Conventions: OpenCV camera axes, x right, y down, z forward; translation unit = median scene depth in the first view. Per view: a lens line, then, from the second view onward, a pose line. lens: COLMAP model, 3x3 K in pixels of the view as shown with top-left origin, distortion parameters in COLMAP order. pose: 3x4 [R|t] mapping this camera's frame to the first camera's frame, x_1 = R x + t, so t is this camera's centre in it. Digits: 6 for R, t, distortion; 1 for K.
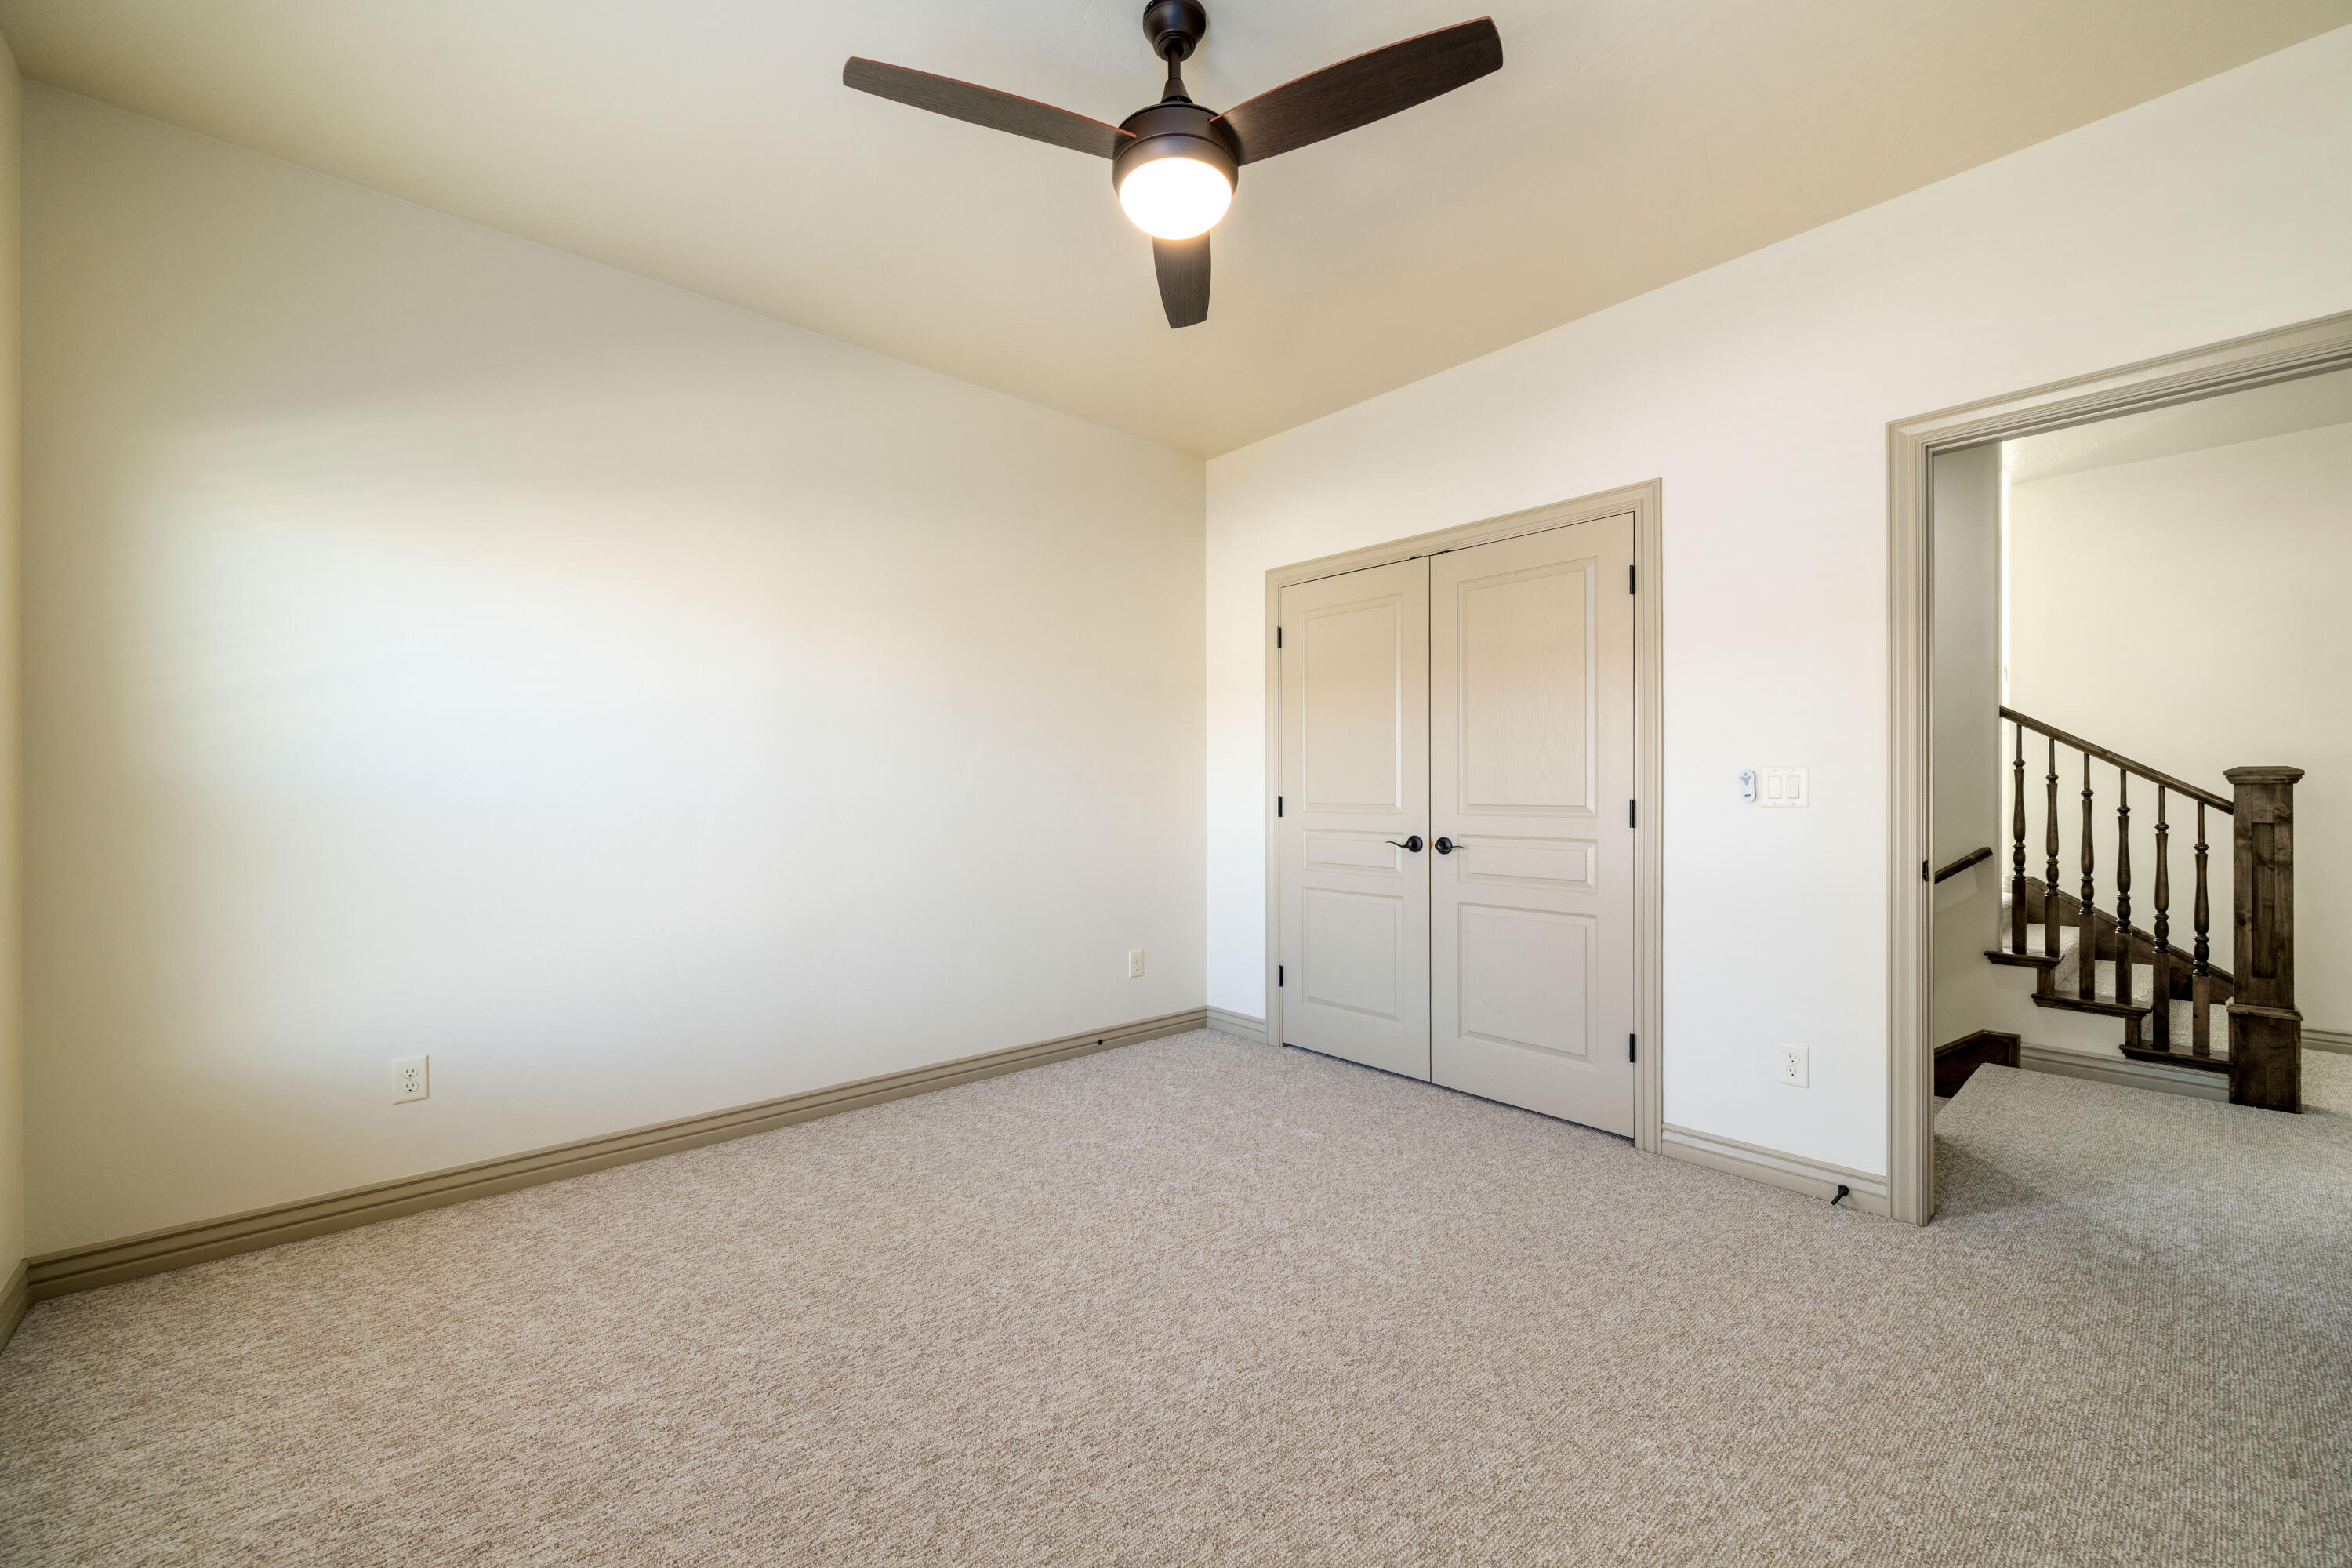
lens RADIAL K [[932.4, 0, 1169.9], [0, 932.4, 792.0], [0, 0, 1]] dist [-0.000818, 0.000105]
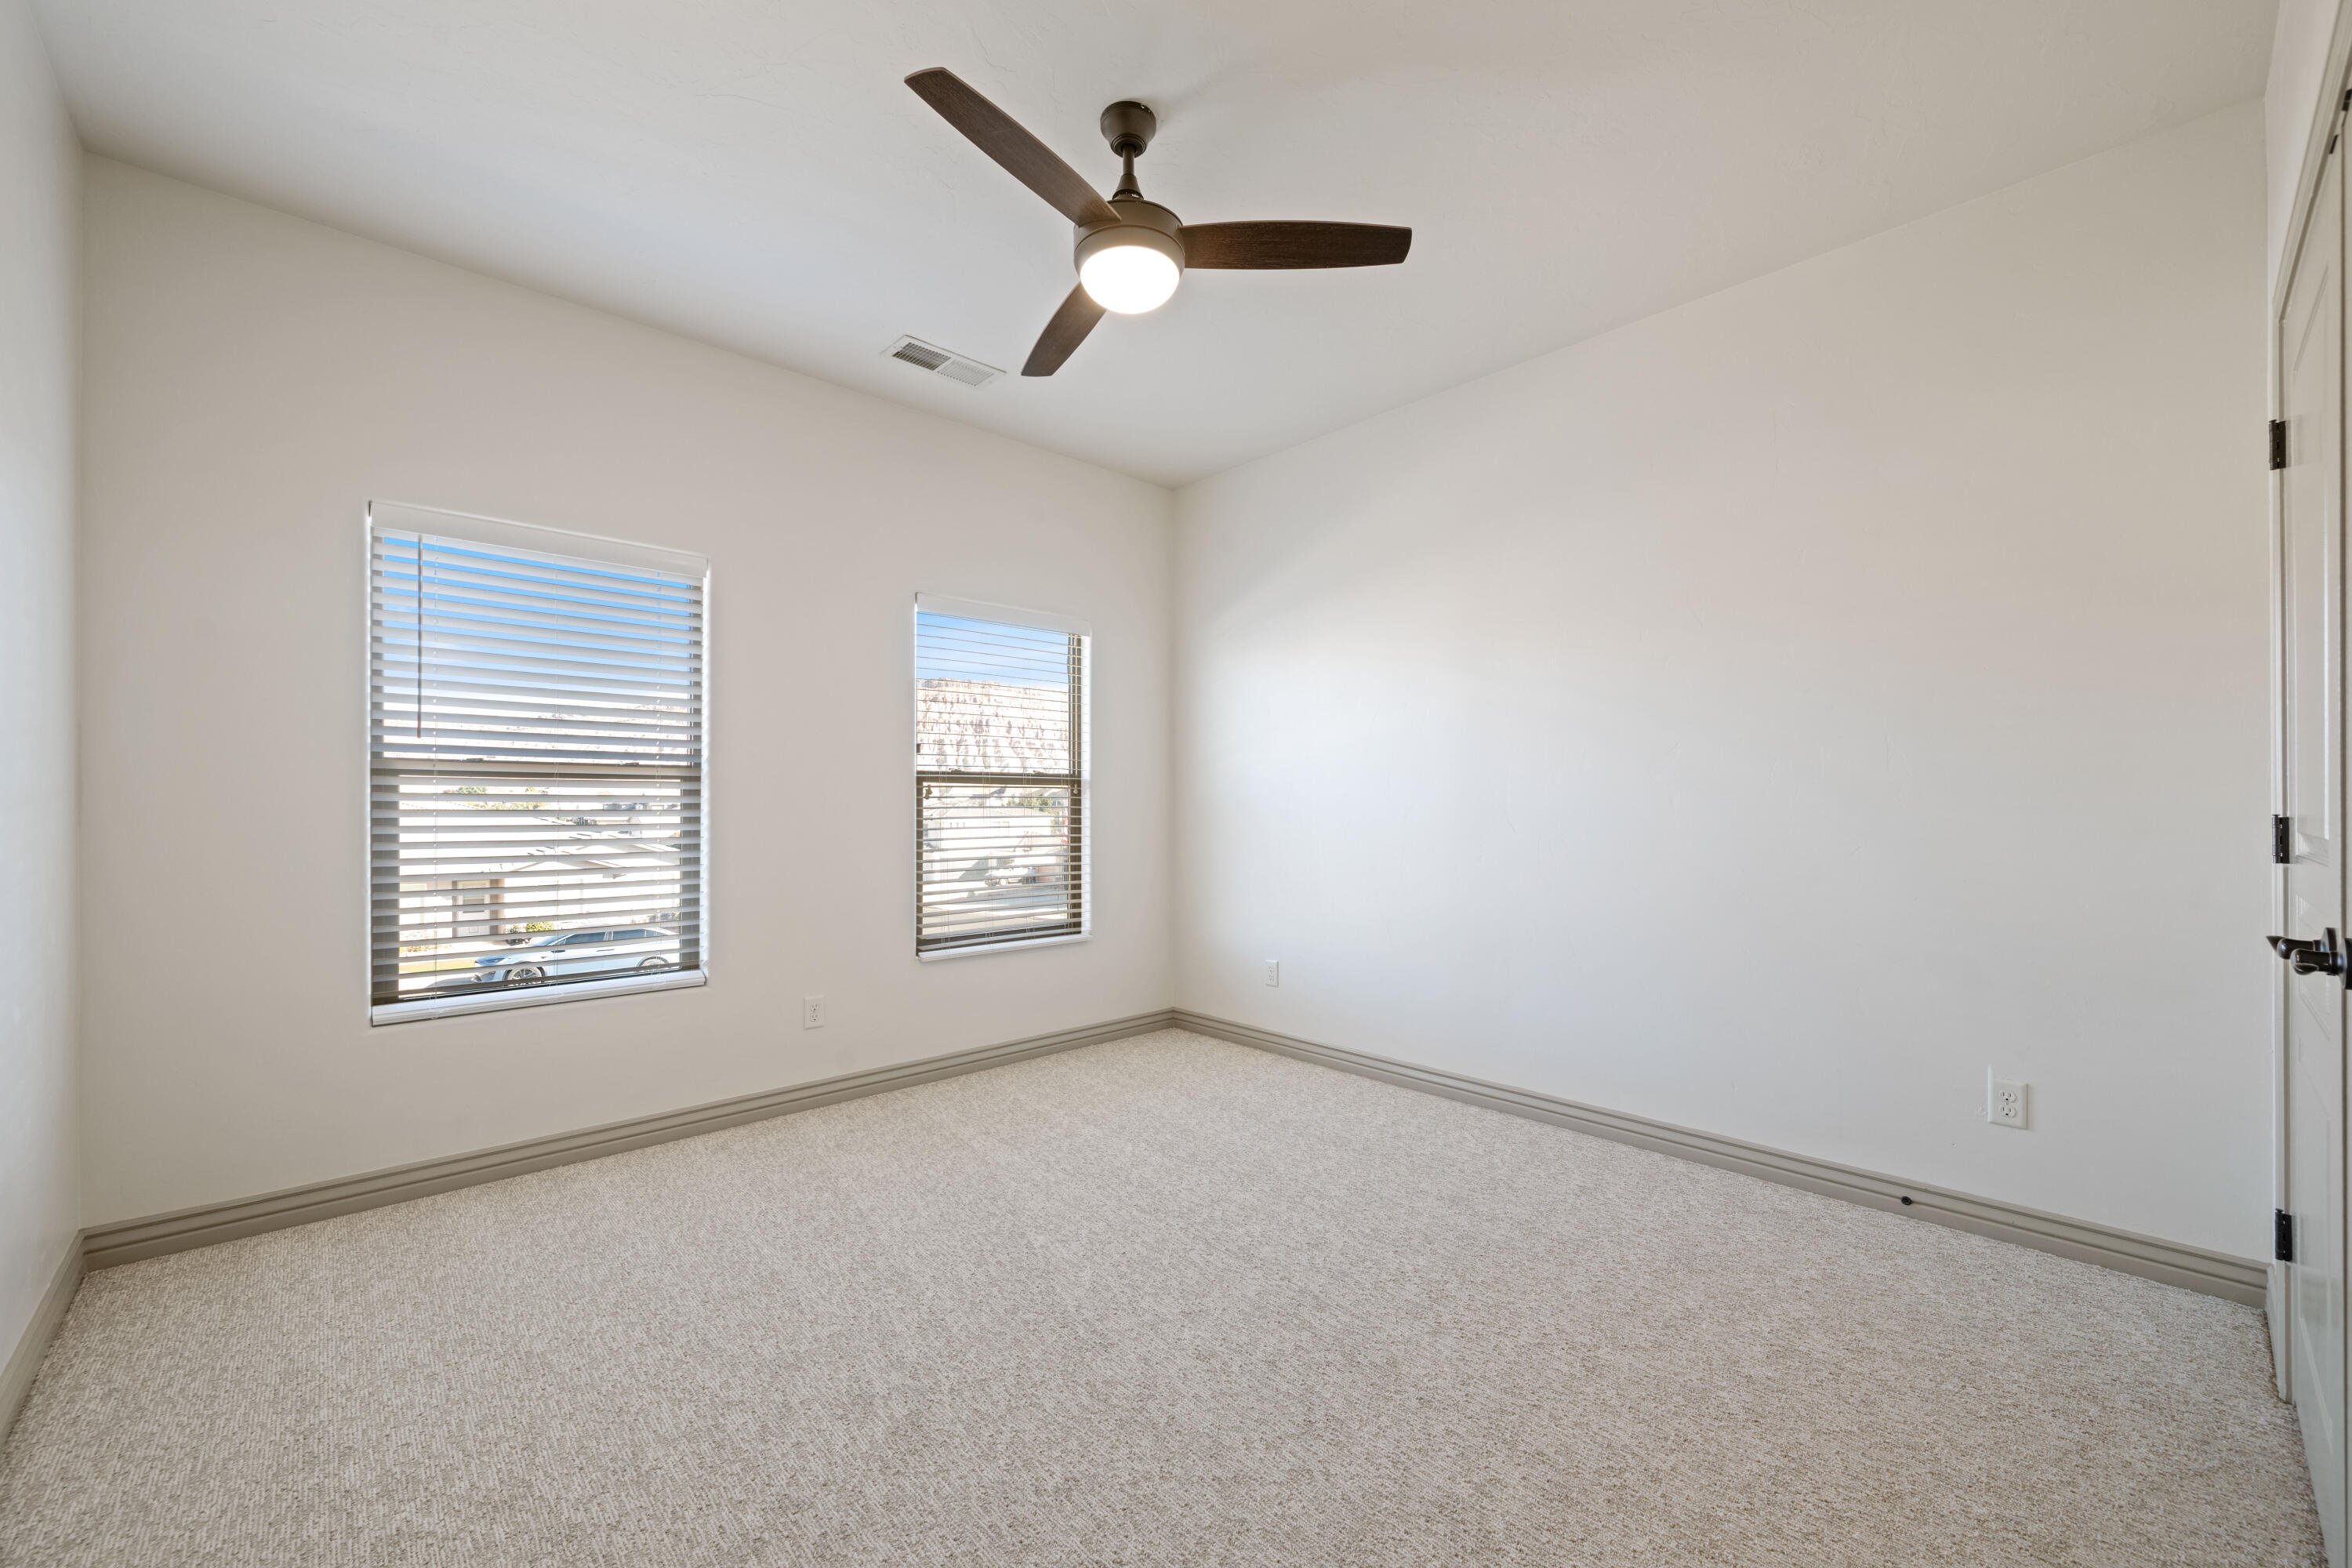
lens RADIAL K [[932.4, 0, 1170.0], [0, 932.4, 789.8], [0, 0, 1]] dist [-0.000818, 0.000105]
pose [[0.022189, -0.011719, -0.999685, 0.862827], [-0.003719, 0.999923, -0.011804, 0.000884], [0.999747, 0.003979, 0.022143, 0.774669]]
